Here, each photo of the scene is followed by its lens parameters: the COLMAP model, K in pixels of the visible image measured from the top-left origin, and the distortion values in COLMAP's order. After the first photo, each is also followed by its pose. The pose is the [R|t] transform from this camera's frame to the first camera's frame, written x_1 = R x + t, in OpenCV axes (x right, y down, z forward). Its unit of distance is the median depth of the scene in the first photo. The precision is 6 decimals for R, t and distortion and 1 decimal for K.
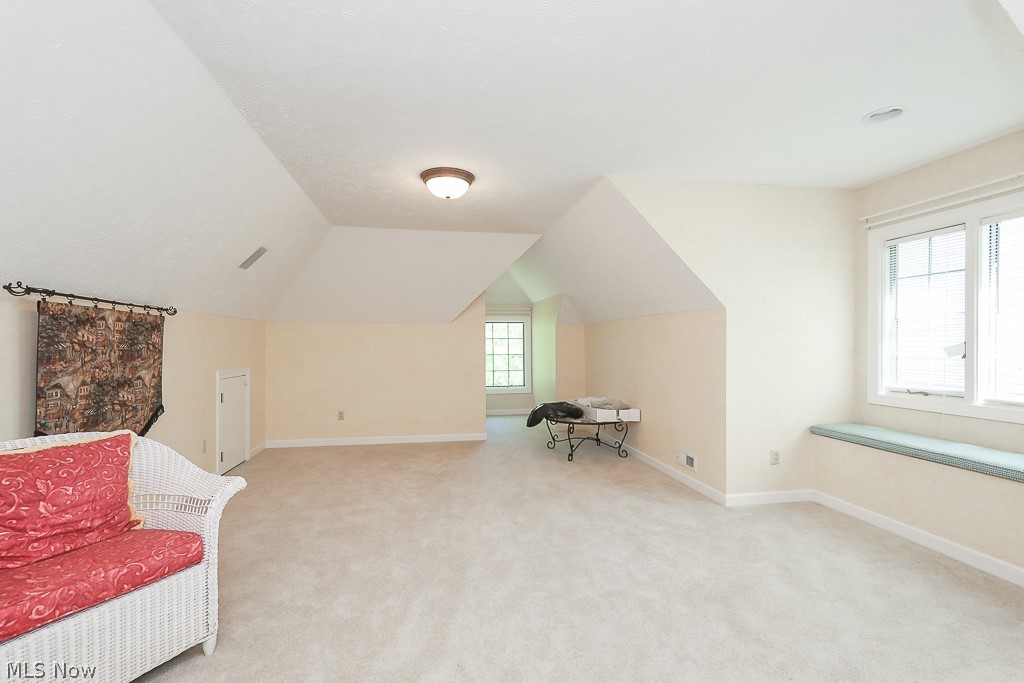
lens RADIAL K [[469.3, 0, 512.0], [0, 469.3, 343.4], [0, 0, 1]] dist [-0.000382, -0.000046]
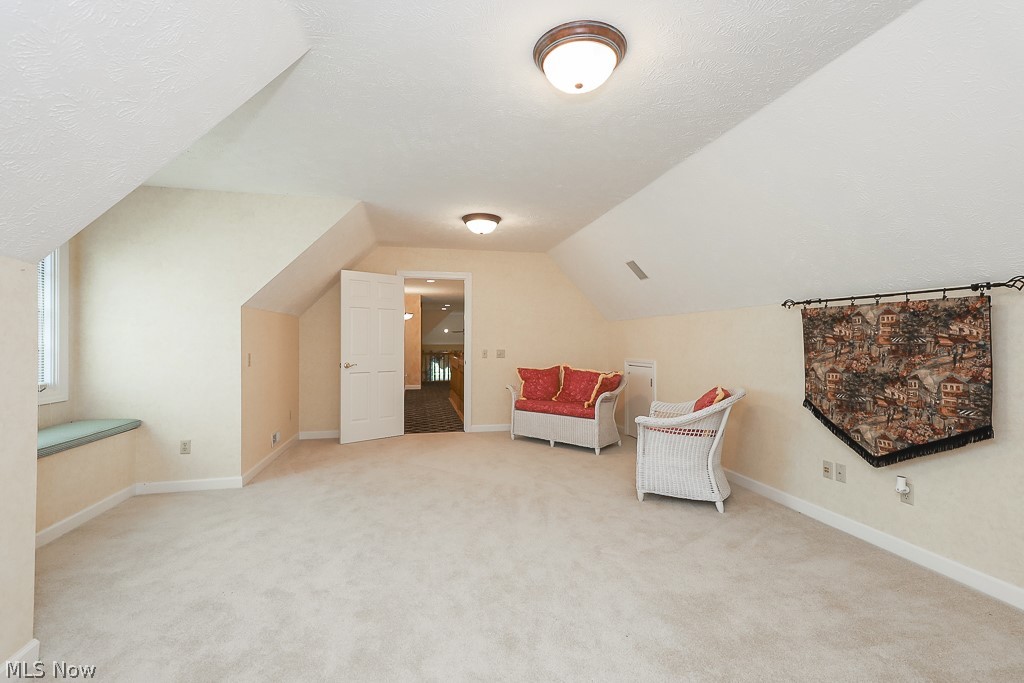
lens RADIAL K [[469.3, 0, 512.9], [0, 469.3, 342.7], [0, 0, 1]] dist [-0.000382, -0.000046]
pose [[-0.999432, -0.017510, -0.028777, -0.048250], [-0.017373, 0.999837, -0.004995, 0.030983], [0.028860, -0.004492, -0.999573, 2.019777]]
